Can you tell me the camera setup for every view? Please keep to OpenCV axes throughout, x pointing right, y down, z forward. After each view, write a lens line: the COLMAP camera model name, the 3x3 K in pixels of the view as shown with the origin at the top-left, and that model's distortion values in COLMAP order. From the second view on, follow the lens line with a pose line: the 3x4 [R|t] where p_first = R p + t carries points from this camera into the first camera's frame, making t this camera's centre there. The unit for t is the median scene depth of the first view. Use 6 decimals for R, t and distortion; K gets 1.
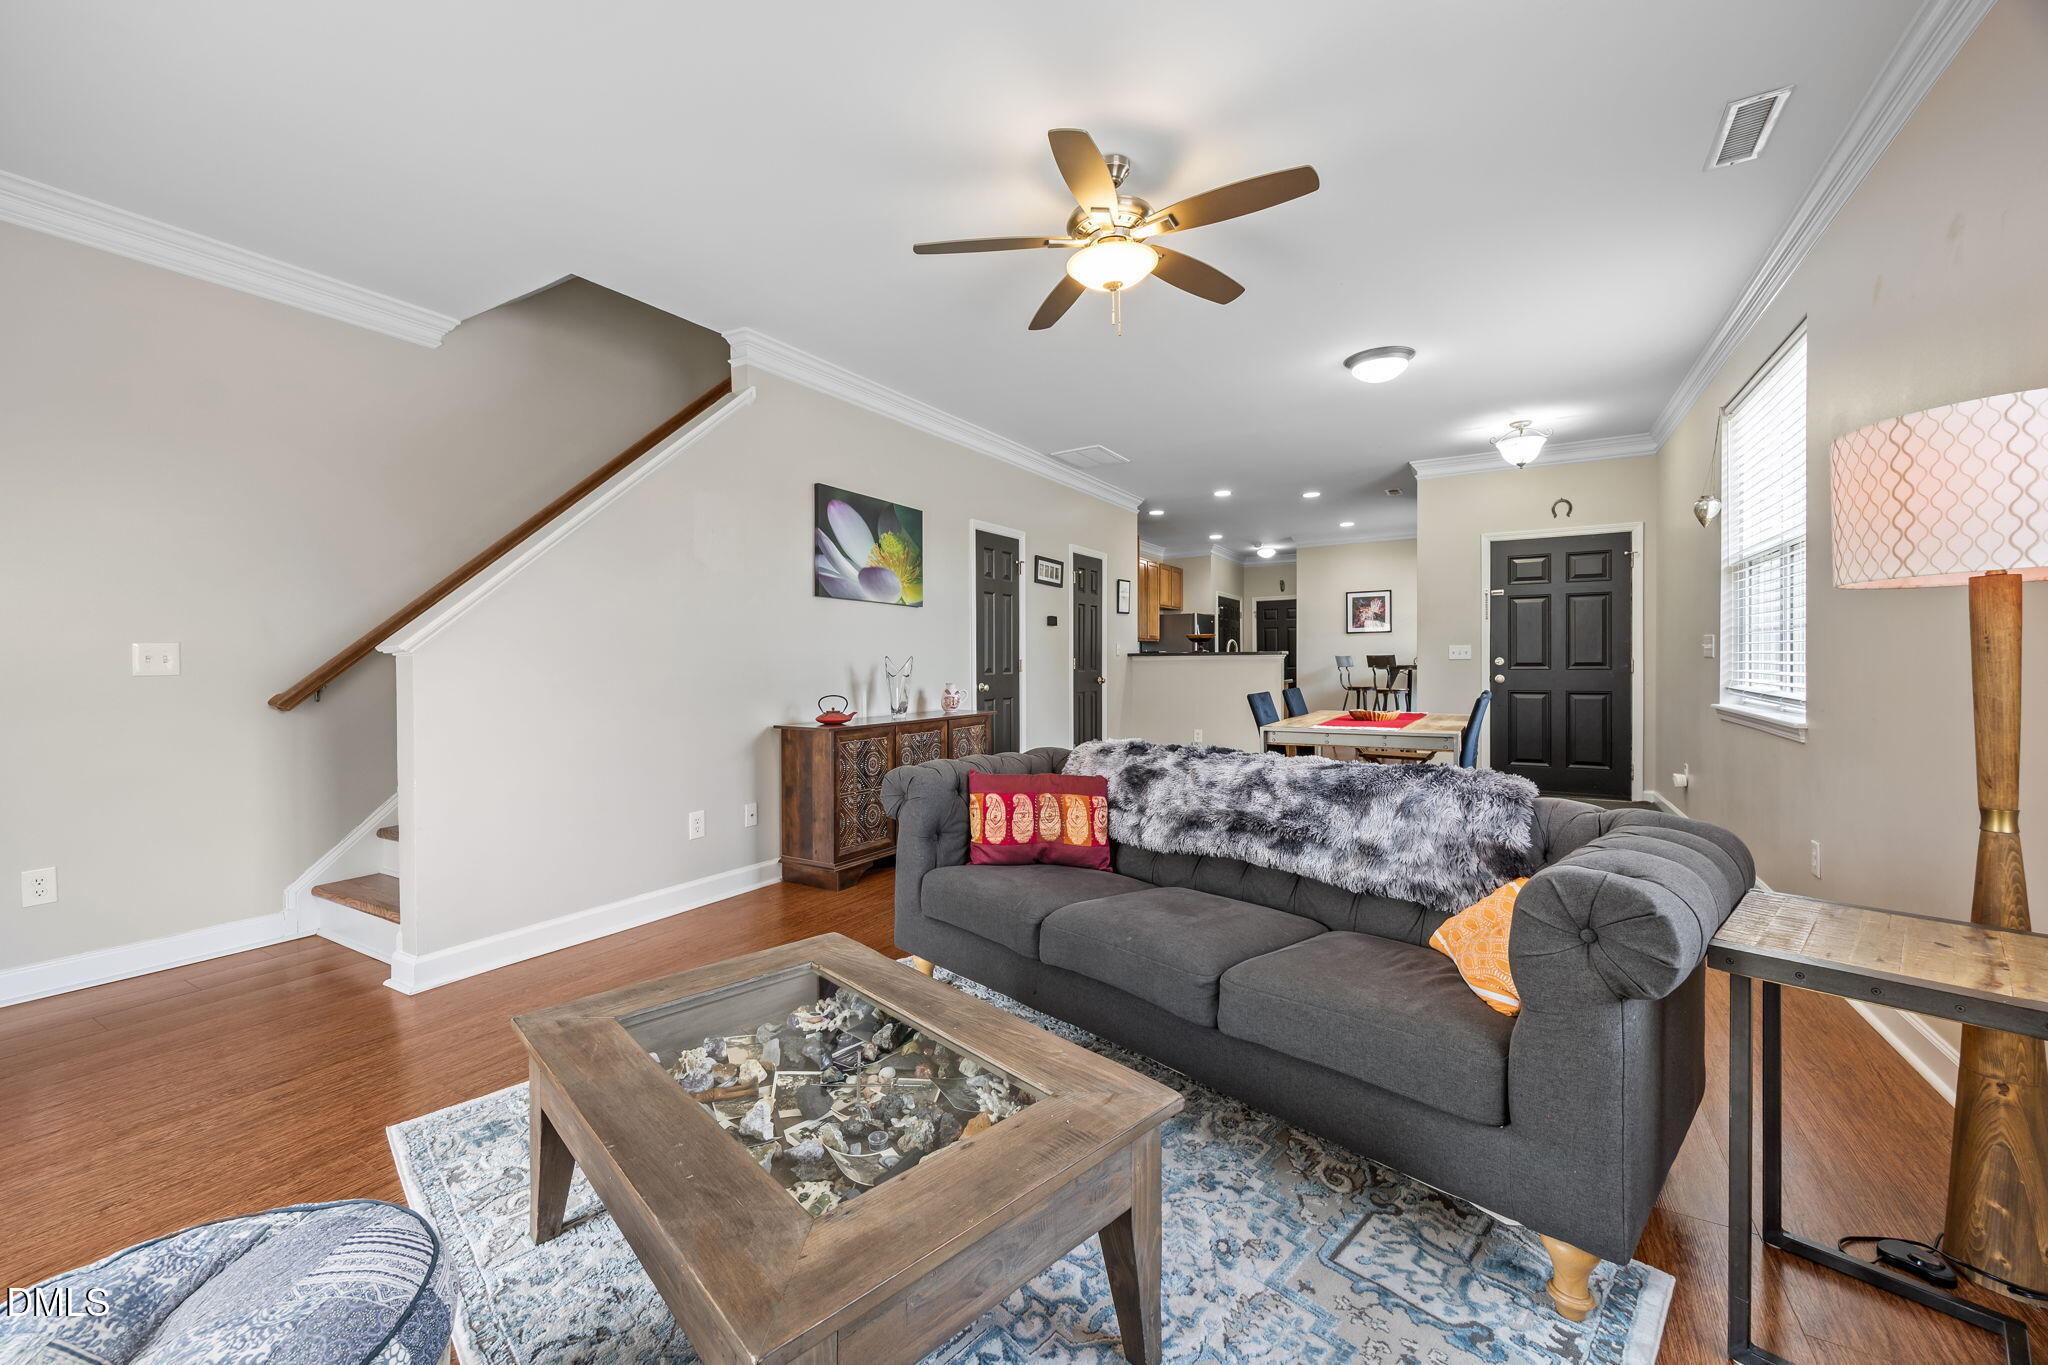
lens RADIAL K [[811.3, 0, 1014.4], [0, 811.3, 670.0], [0, 0, 1]] dist [0.011987, 0.000313]
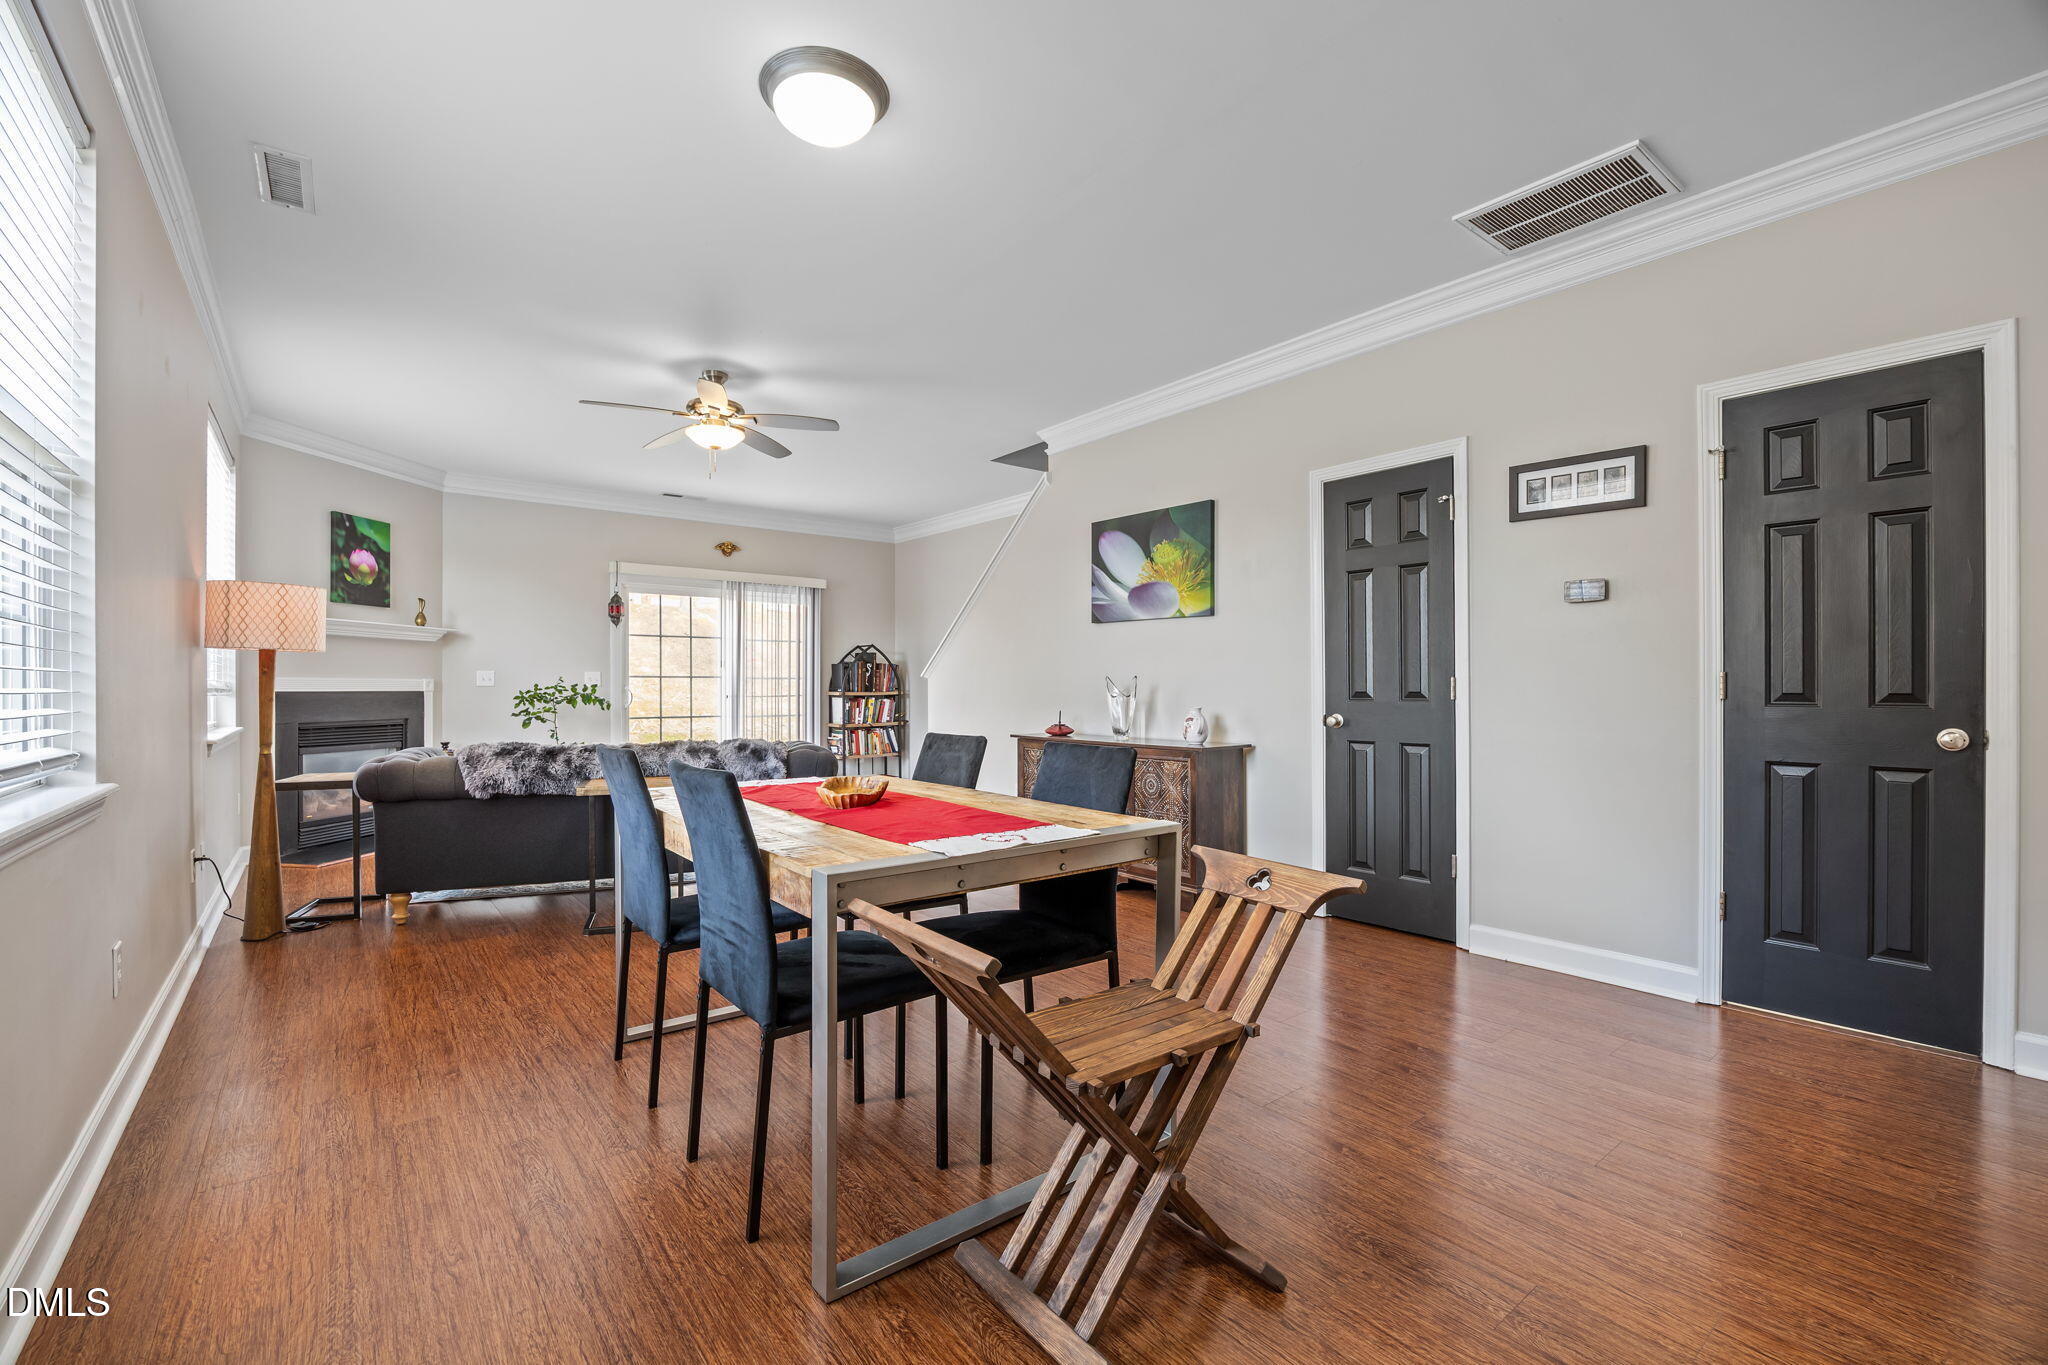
lens RADIAL K [[880.8, 0, 1012.8], [0, 880.8, 691.5], [0, 0, 1]] dist [-0.005748, -0.000118]
pose [[-0.359660, 0.013390, -0.932987, 0.803746], [-0.005117, 0.999854, 0.016323, -0.013183], [0.933069, 0.010645, -0.359539, 1.137473]]
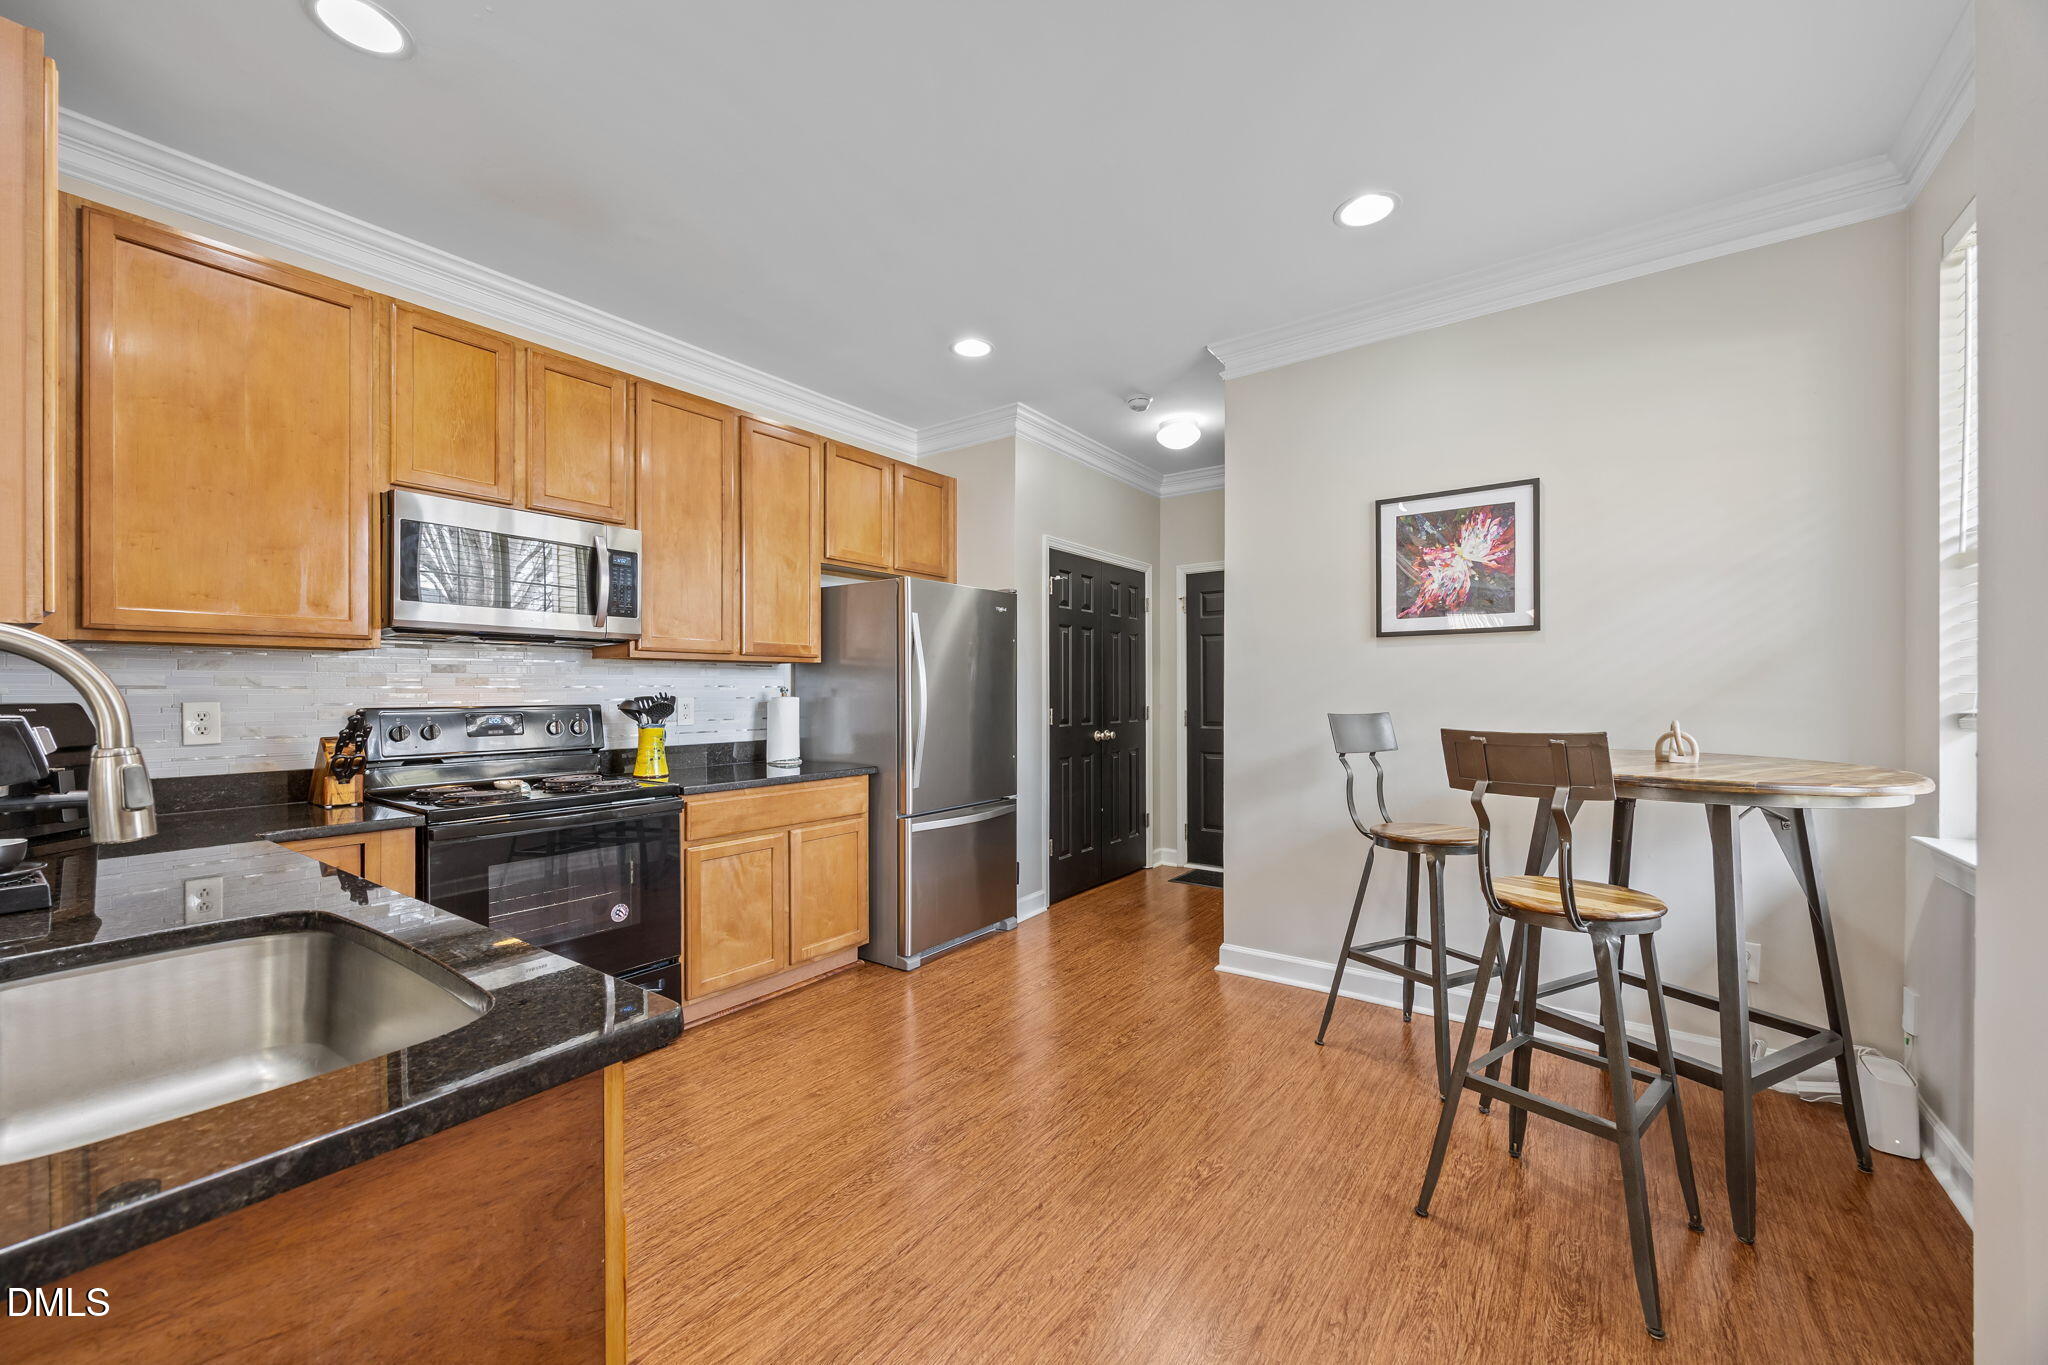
lens RADIAL K [[792.8, 0, 1012.9], [0, 792.8, 689.9], [0, 0, 1]] dist [-0.000630, -0.000545]
pose [[0.995084, 0.005240, -0.098894, 0.624298], [-0.006362, 0.999919, -0.011028, -0.044174], [0.098828, 0.011603, 0.995037, 1.428670]]
